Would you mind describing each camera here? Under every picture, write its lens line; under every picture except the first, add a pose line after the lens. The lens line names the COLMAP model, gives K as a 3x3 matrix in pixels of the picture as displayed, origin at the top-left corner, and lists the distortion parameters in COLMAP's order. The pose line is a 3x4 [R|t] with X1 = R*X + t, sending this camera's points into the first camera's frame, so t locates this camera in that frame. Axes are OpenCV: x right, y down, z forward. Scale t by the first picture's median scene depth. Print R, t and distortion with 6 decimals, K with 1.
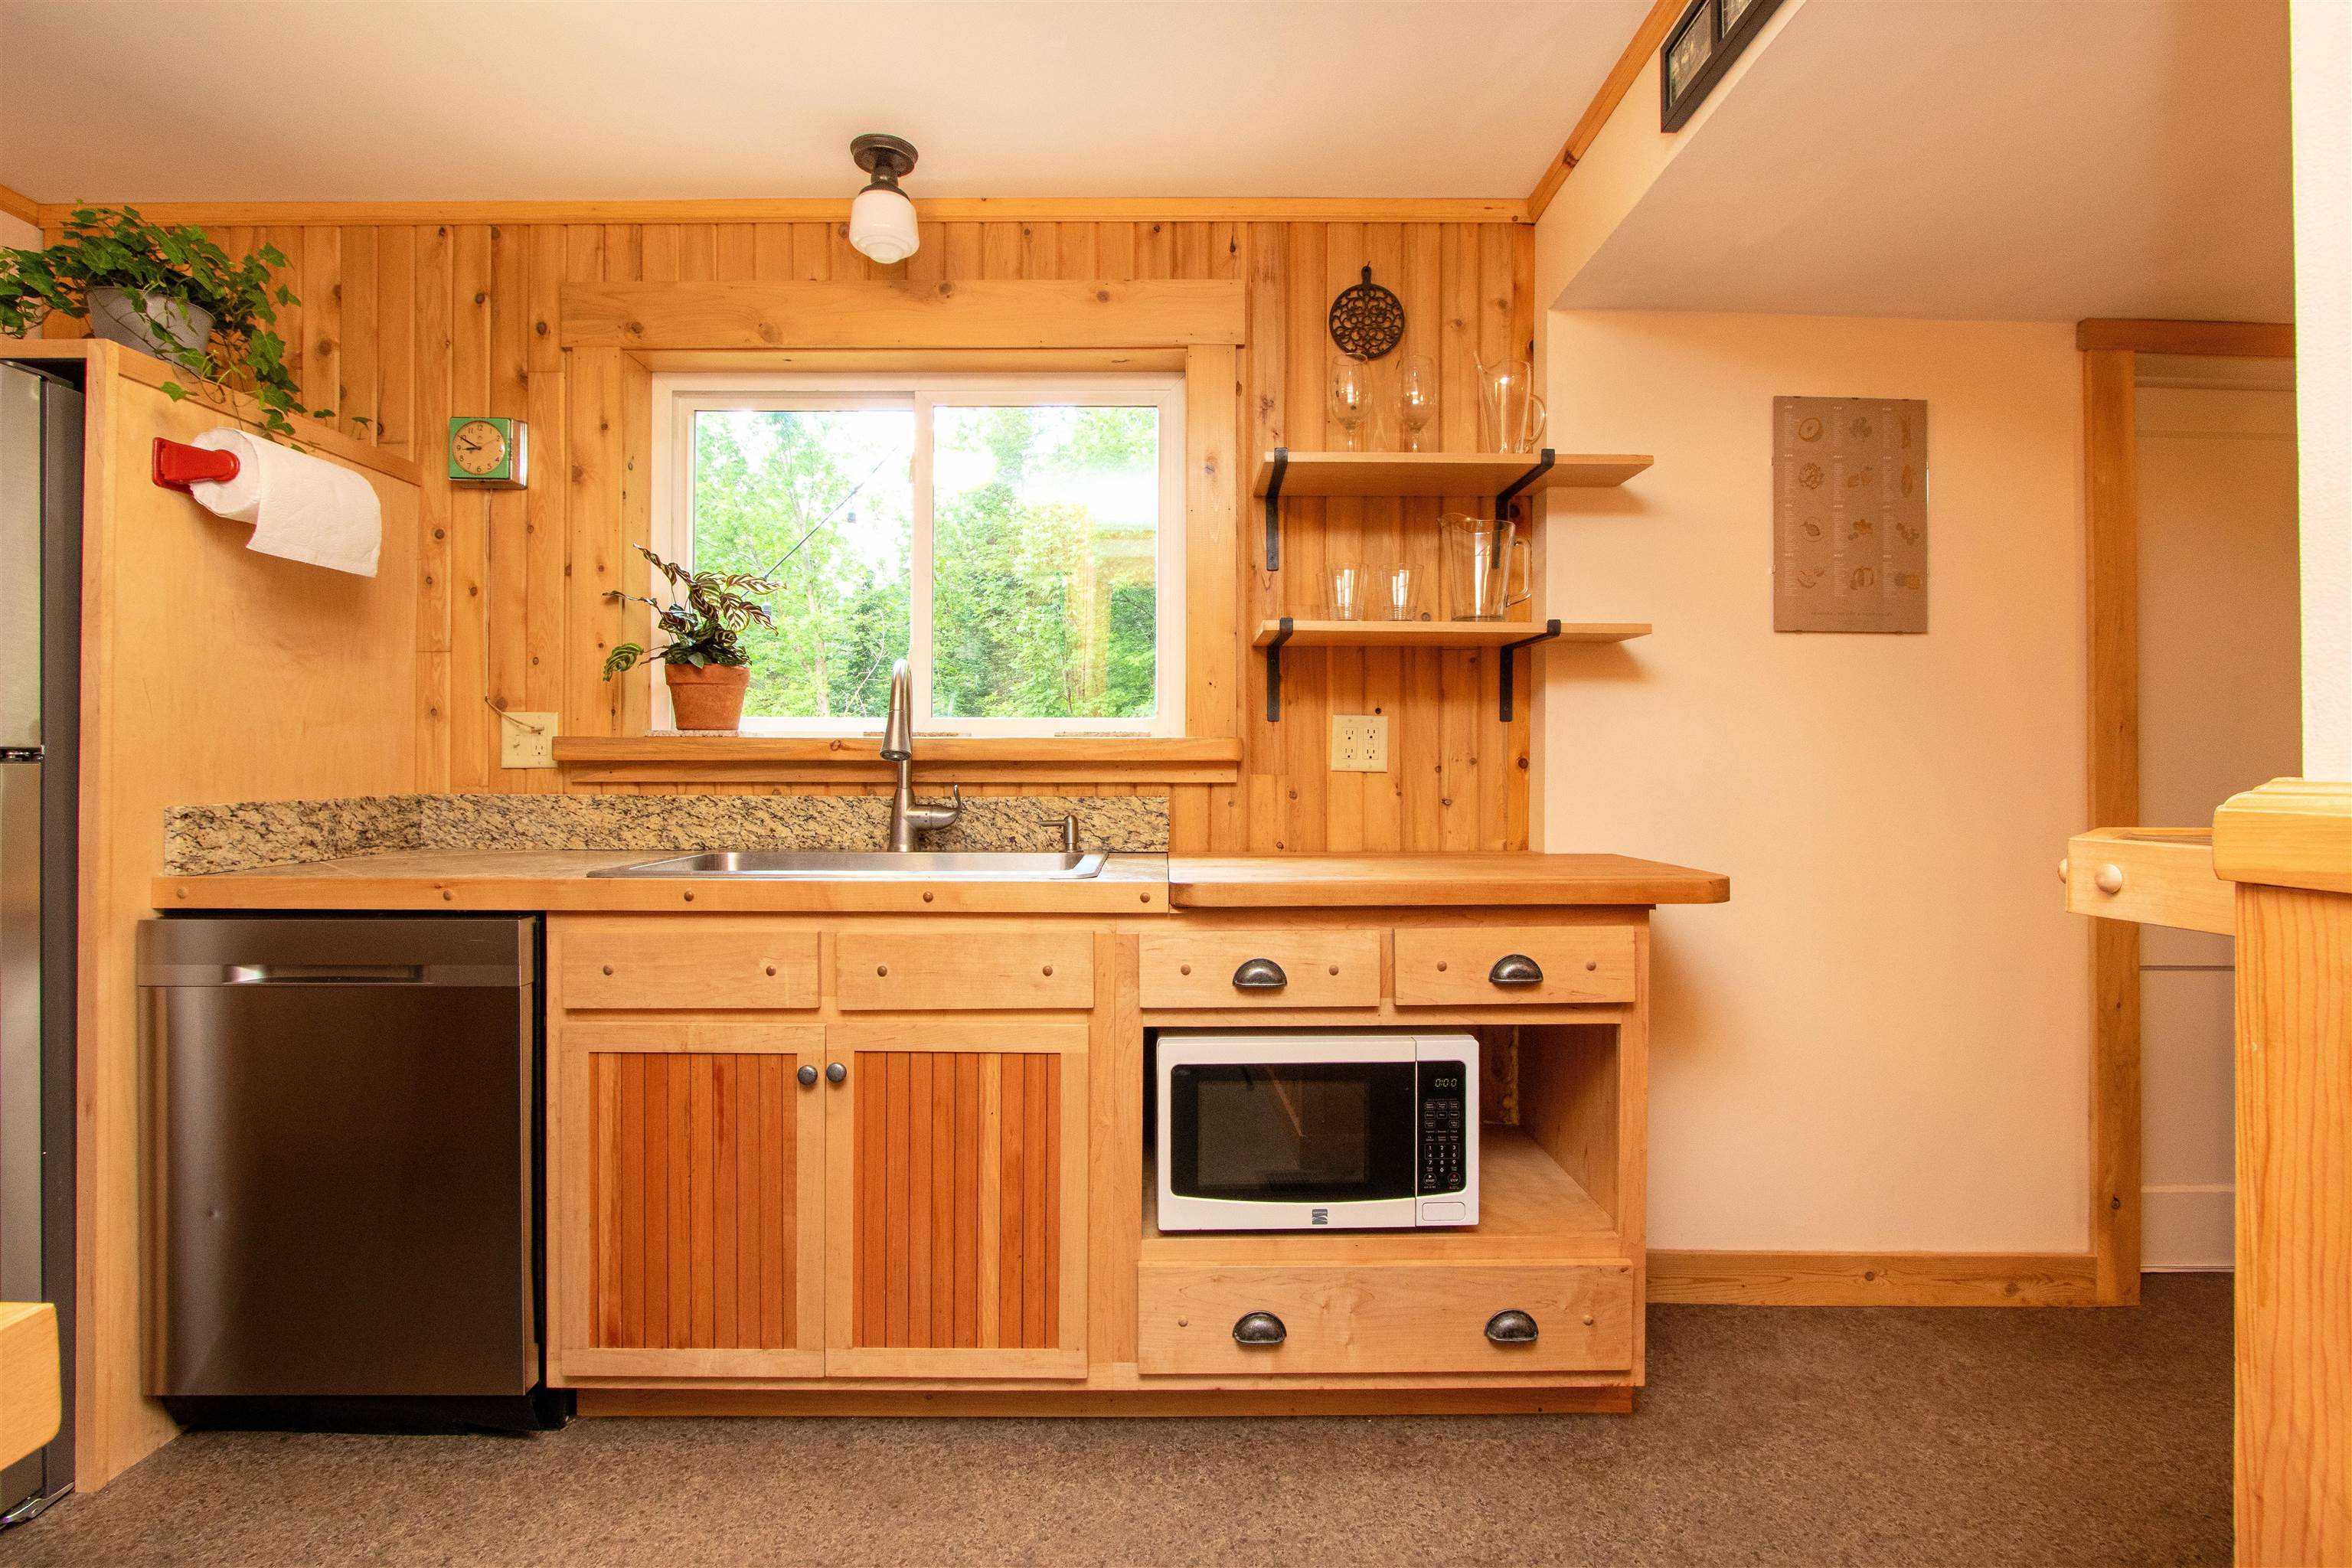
lens RADIAL K [[1089.2, 0, 1144.8], [0, 1089.2, 772.0], [0, 0, 1]] dist [-0.016155, 0.001574]
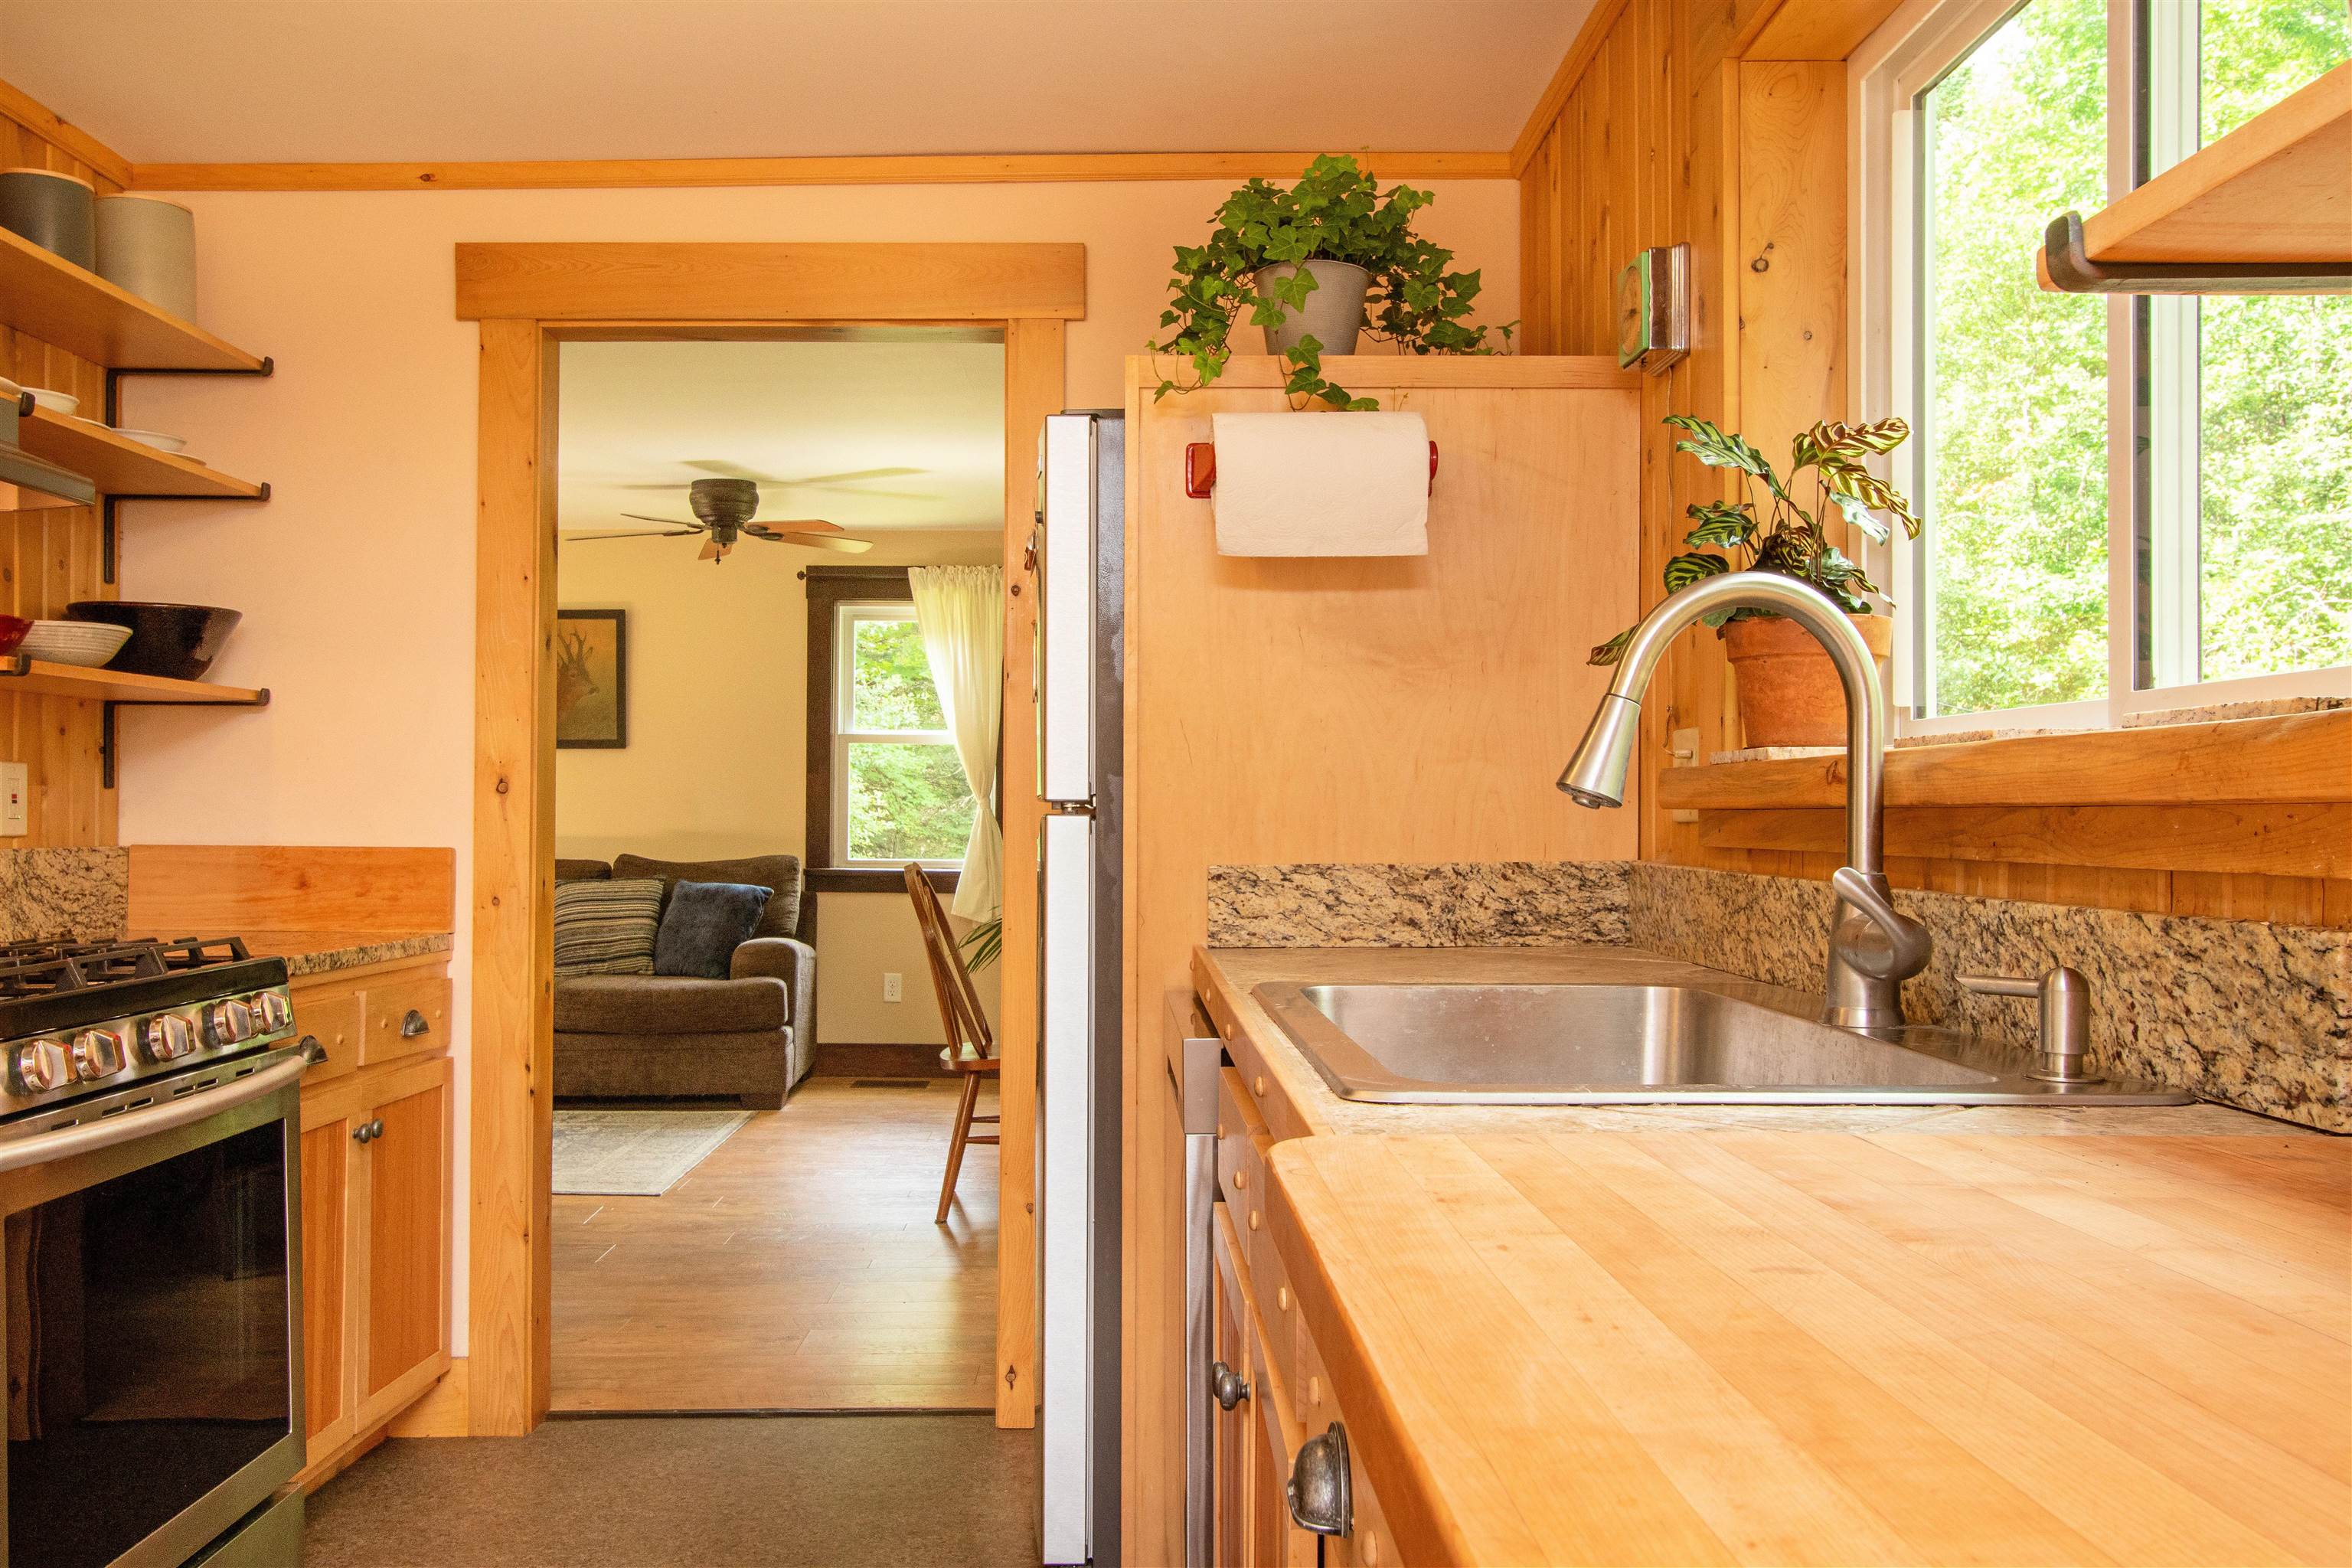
lens RADIAL K [[1942.1, 0, 1164.9], [0, 1942.1, 810.9], [0, 0, 1]] dist [-0.000903, 0.009994]
pose [[0.023956, -0.004719, -0.999702, 0.499072], [-0.006335, 0.999968, -0.004872, -0.003006], [0.999693, 0.006449, 0.023925, 0.699137]]
